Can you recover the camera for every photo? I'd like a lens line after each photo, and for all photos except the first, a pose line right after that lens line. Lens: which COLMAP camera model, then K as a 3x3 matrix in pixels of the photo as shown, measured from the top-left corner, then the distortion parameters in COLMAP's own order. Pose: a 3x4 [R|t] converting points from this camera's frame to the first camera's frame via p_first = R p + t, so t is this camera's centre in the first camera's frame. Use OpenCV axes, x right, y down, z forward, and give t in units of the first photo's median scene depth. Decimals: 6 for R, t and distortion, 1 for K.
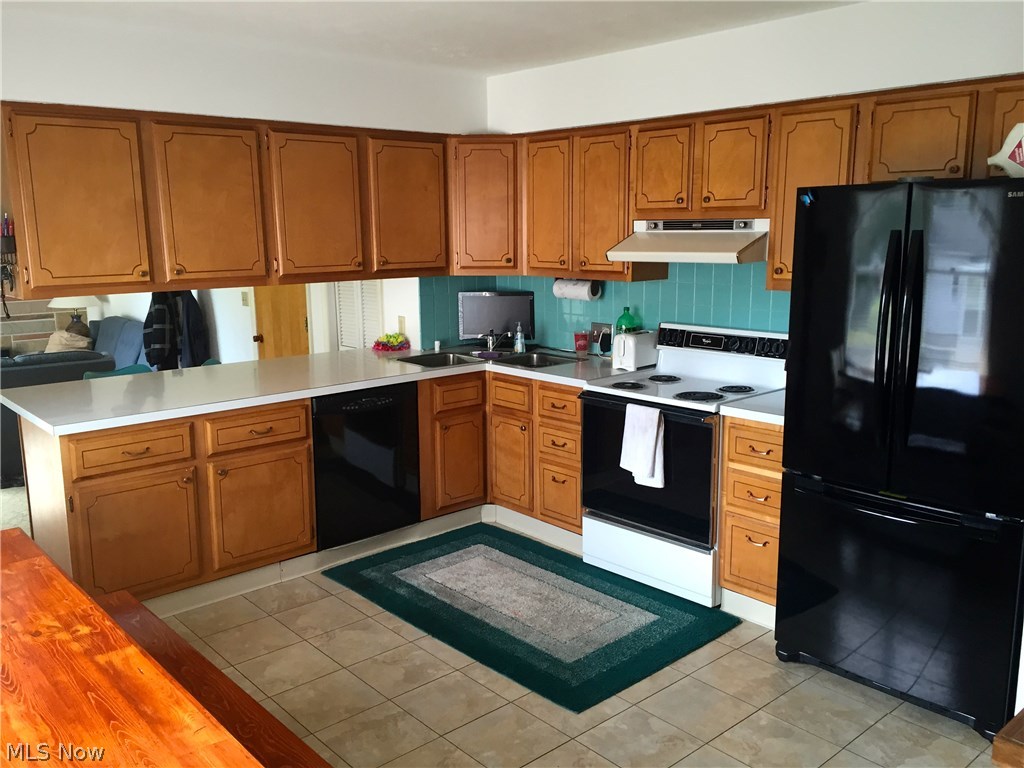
lens RADIAL K [[874.4, 0, 514.5], [0, 874.4, 383.0], [0, 0, 1]] dist [0.072570, -0.081766]
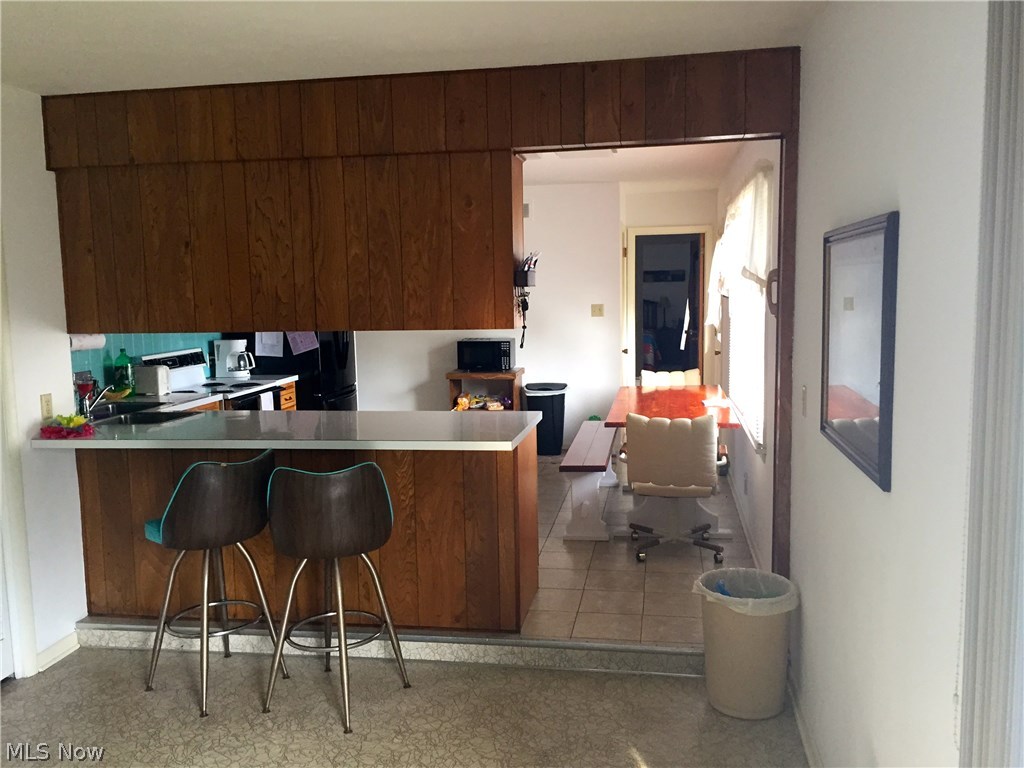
lens RADIAL K [[874.4, 0, 511.9], [0, 874.4, 385.0], [0, 0, 1]] dist [0.072570, -0.081766]
pose [[-0.622542, -0.069467, 0.779497, -1.309831], [0.164719, 0.962108, 0.217293, -0.248538], [-0.765055, 0.263672, -0.587510, 1.549600]]
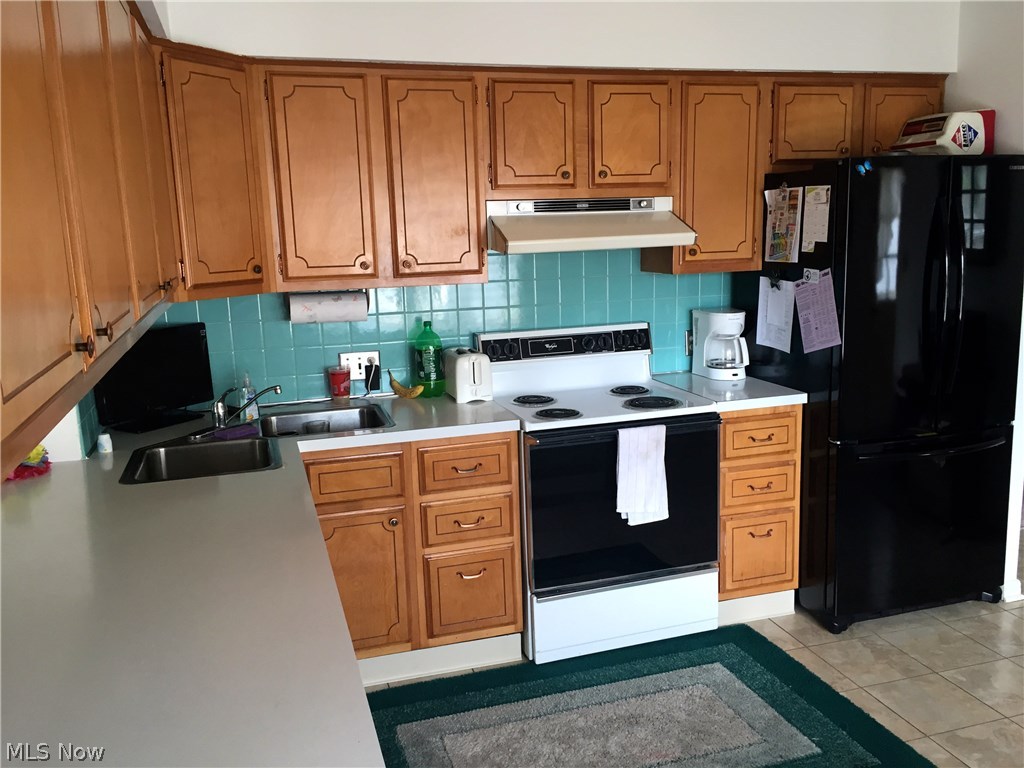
lens RADIAL K [[874.4, 0, 509.1], [0, 874.4, 384.6], [0, 0, 1]] dist [0.072570, -0.081766]
pose [[0.425551, -0.172337, 0.888373, -0.603060], [0.187227, 0.977225, 0.099888, -0.113263], [-0.885354, 0.123820, 0.448125, 0.730459]]
